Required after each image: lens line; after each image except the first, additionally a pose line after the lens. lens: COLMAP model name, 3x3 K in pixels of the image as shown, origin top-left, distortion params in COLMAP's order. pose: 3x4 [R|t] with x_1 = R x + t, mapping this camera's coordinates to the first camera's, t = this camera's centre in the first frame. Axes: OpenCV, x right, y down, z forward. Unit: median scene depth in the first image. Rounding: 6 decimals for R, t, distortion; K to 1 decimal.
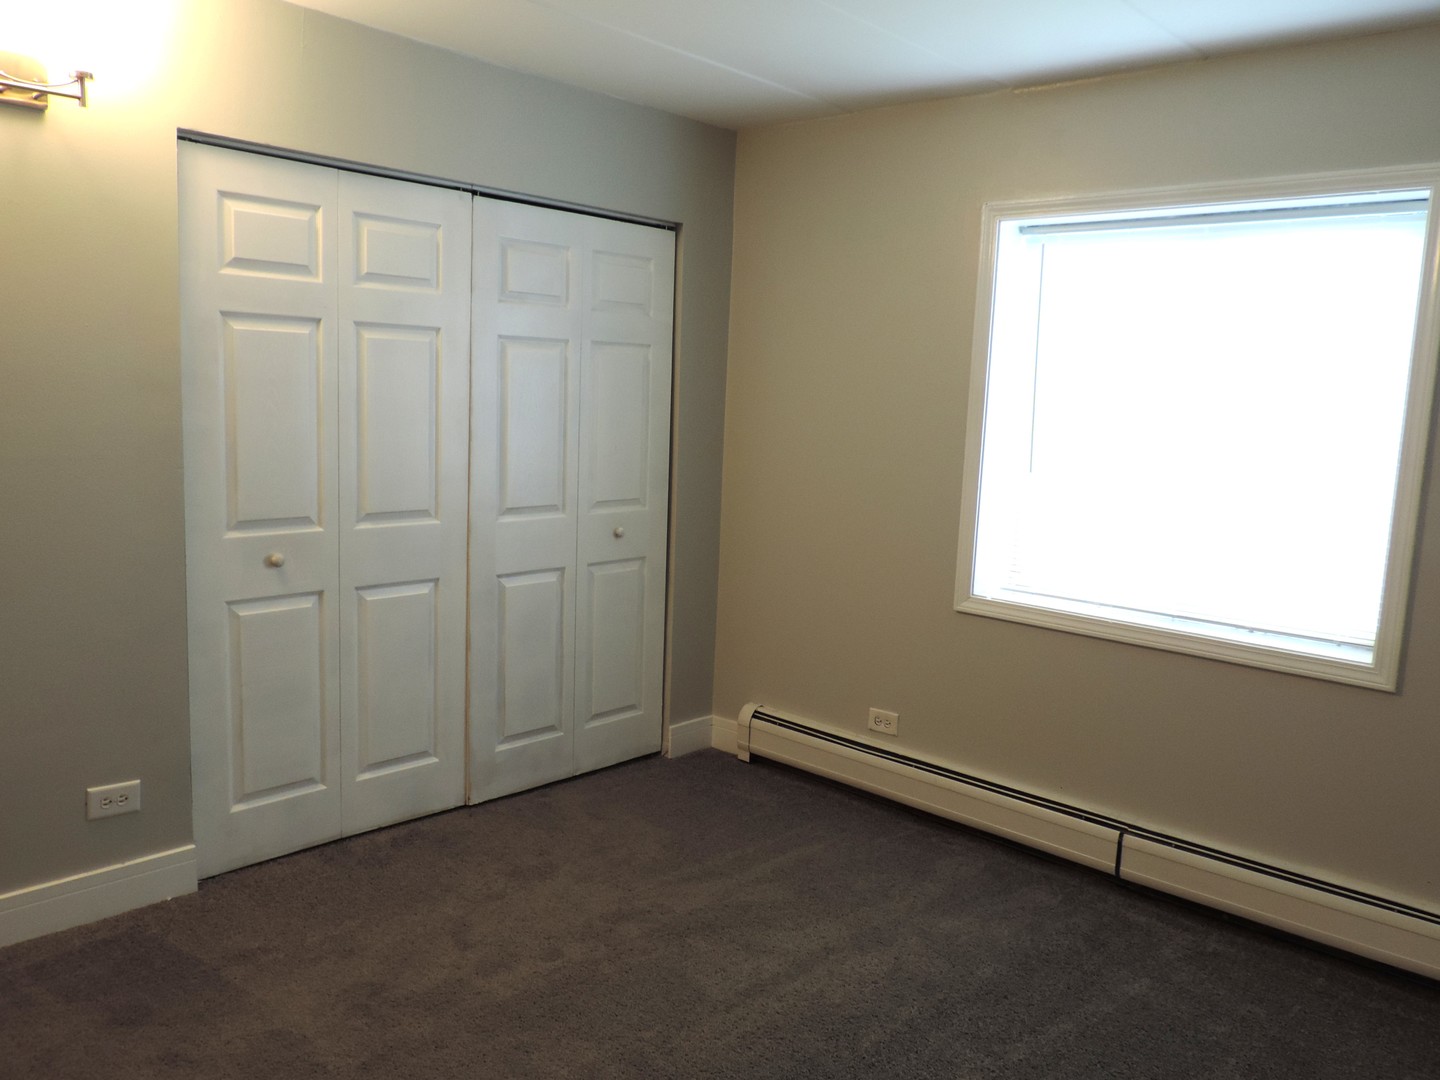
lens RADIAL K [[1147.3, 0, 720.0], [0, 1147.3, 540.0], [0, 0, 1]] dist [-0.014245, -0.003190]
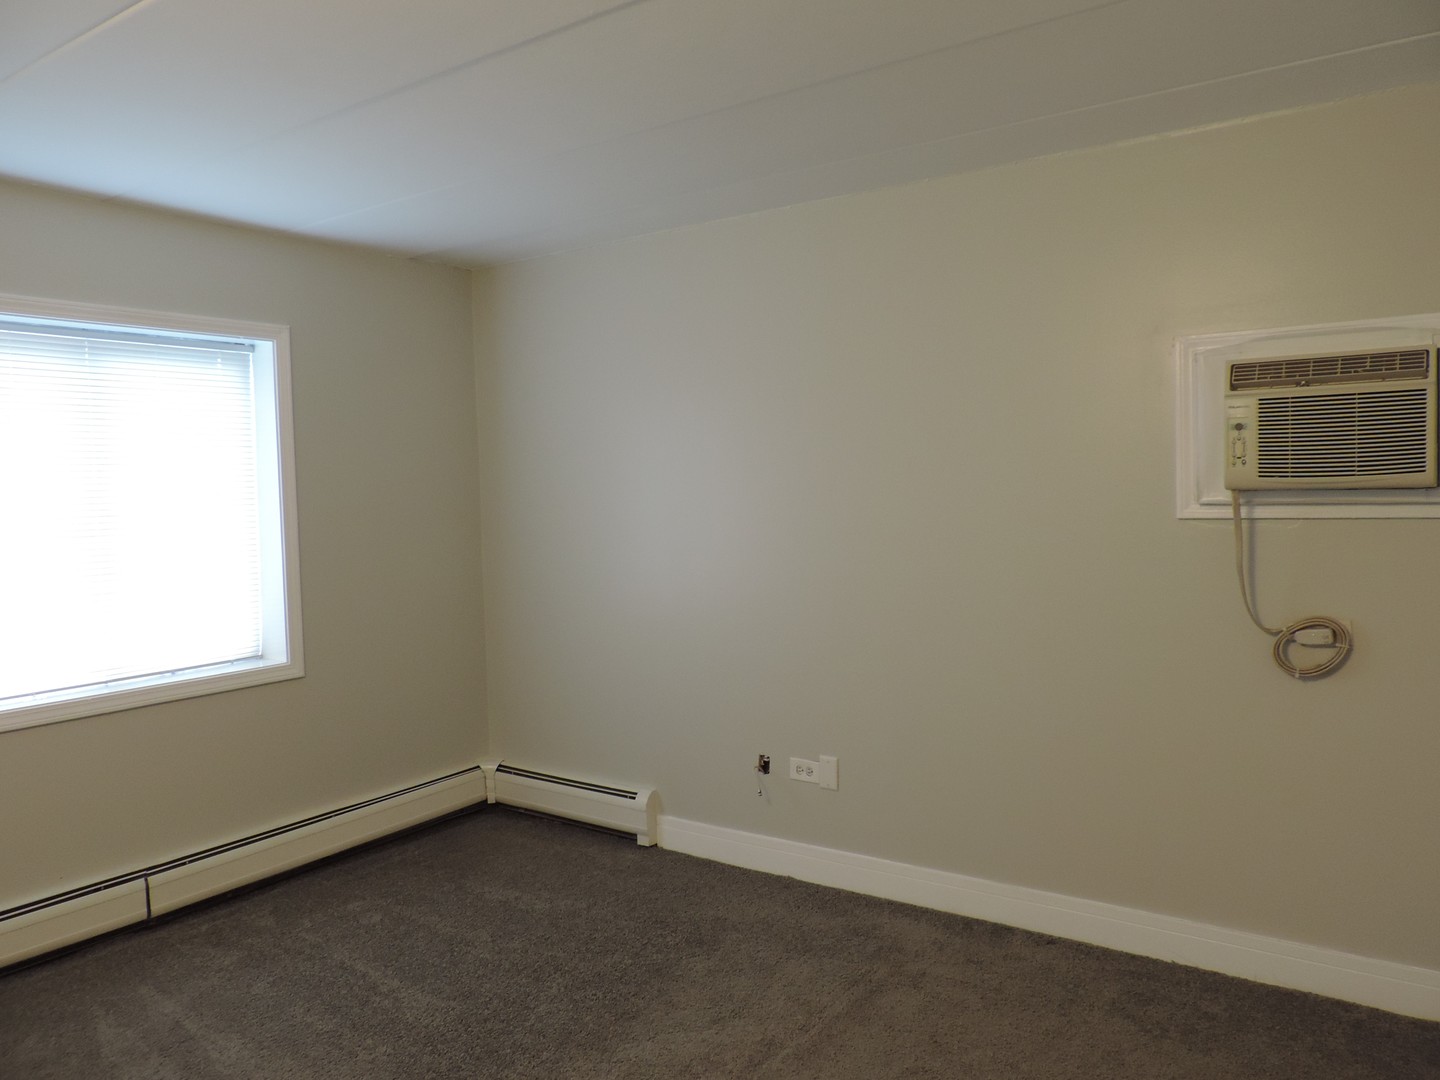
lens RADIAL K [[1023.5, 0, 720.0], [0, 1023.5, 540.0], [0, 0, 1]] dist [-0.015931, 0.001204]
pose [[-0.124742, -0.089329, 0.988160, -0.694427], [0.159364, 0.981204, 0.108818, -0.088328], [-0.979307, 0.171051, -0.108161, 0.530060]]
